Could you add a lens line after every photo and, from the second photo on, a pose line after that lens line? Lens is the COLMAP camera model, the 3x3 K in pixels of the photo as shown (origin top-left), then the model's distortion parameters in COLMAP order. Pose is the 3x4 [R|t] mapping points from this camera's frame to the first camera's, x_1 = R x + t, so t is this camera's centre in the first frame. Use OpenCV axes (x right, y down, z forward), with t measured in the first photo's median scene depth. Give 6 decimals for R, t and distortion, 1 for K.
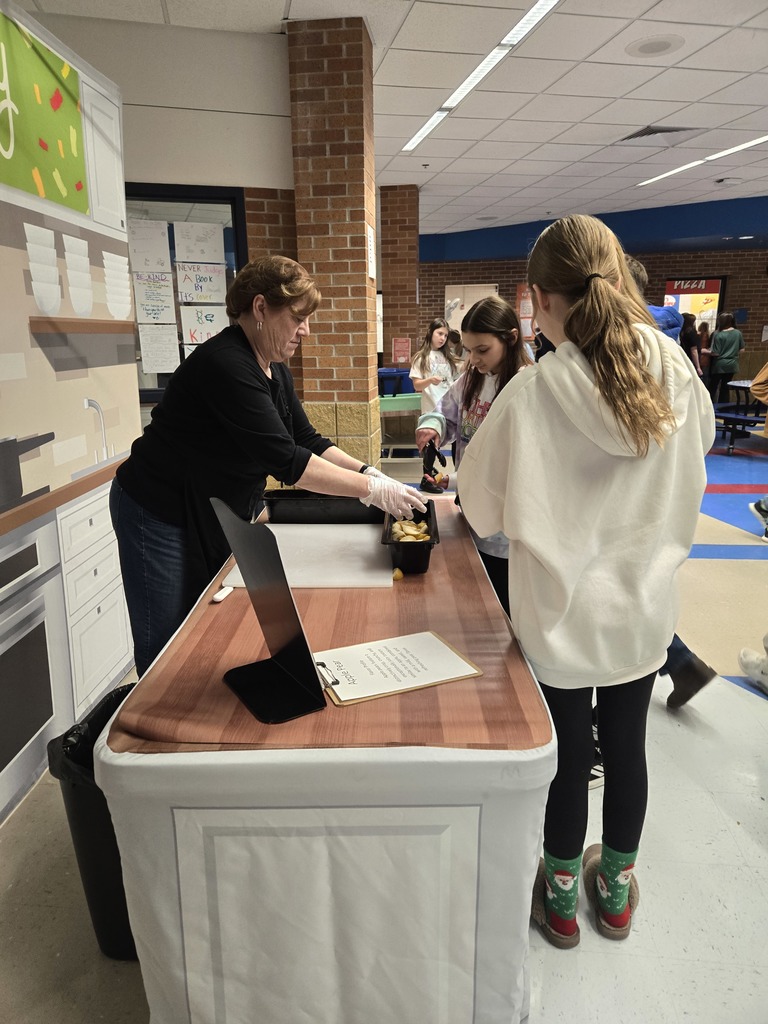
lens RADIAL K [[687.5, 0, 384.0], [0, 687.5, 512.0], [0, 0, 1]] dist [0.064287, -0.052169]
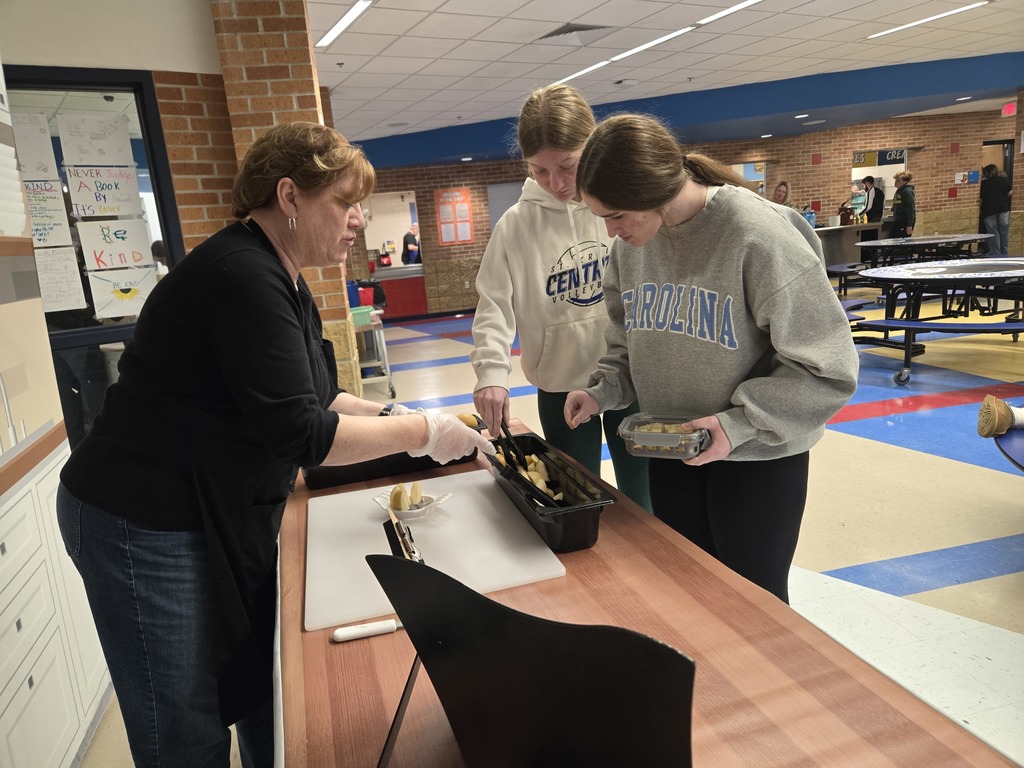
lens RADIAL K [[690.1, 0, 503.5], [0, 690.1, 373.6], [0, 0, 1]] dist [0.060805, -0.043932]
pose [[0.949458, -0.130570, 0.285447, -0.093094], [0.149862, 0.987602, -0.046721, -0.027230], [-0.275808, 0.087138, 0.957255, 0.150962]]
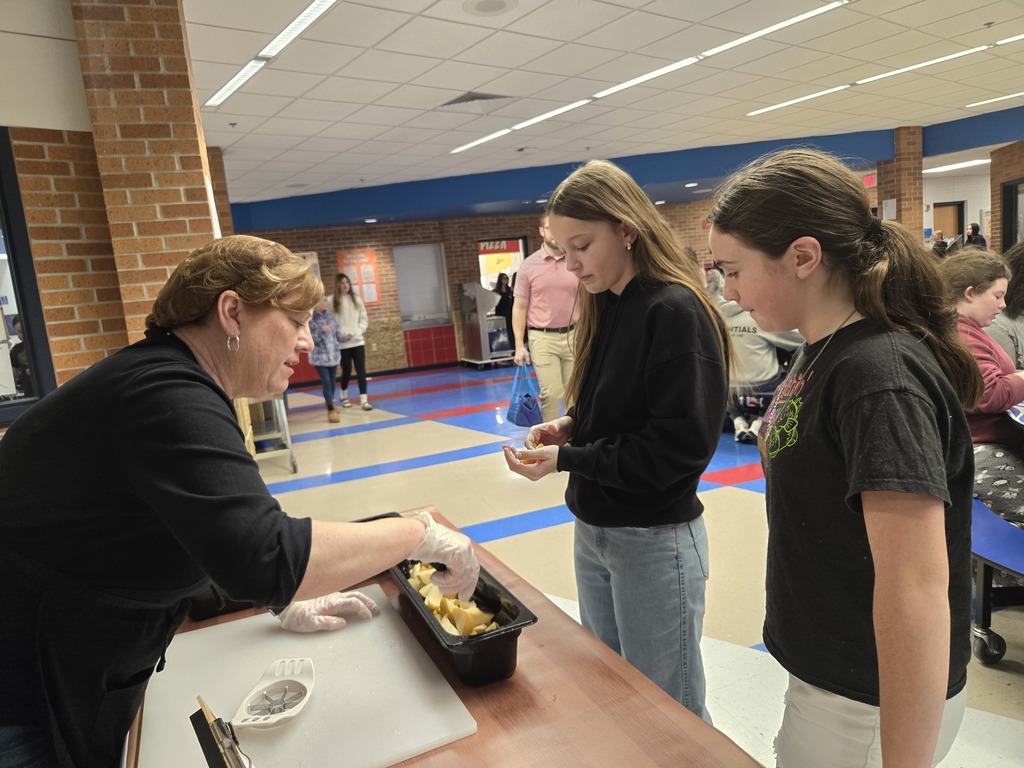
lens RADIAL K [[694.0, 0, 513.3], [0, 694.0, 379.3], [0, 0, 1]] dist [0.069204, -0.062896]
pose [[0.894763, -0.132118, 0.426548, -0.080736], [0.190478, 0.976889, -0.096983, -0.044638], [-0.403877, 0.168025, 0.899250, 0.182365]]
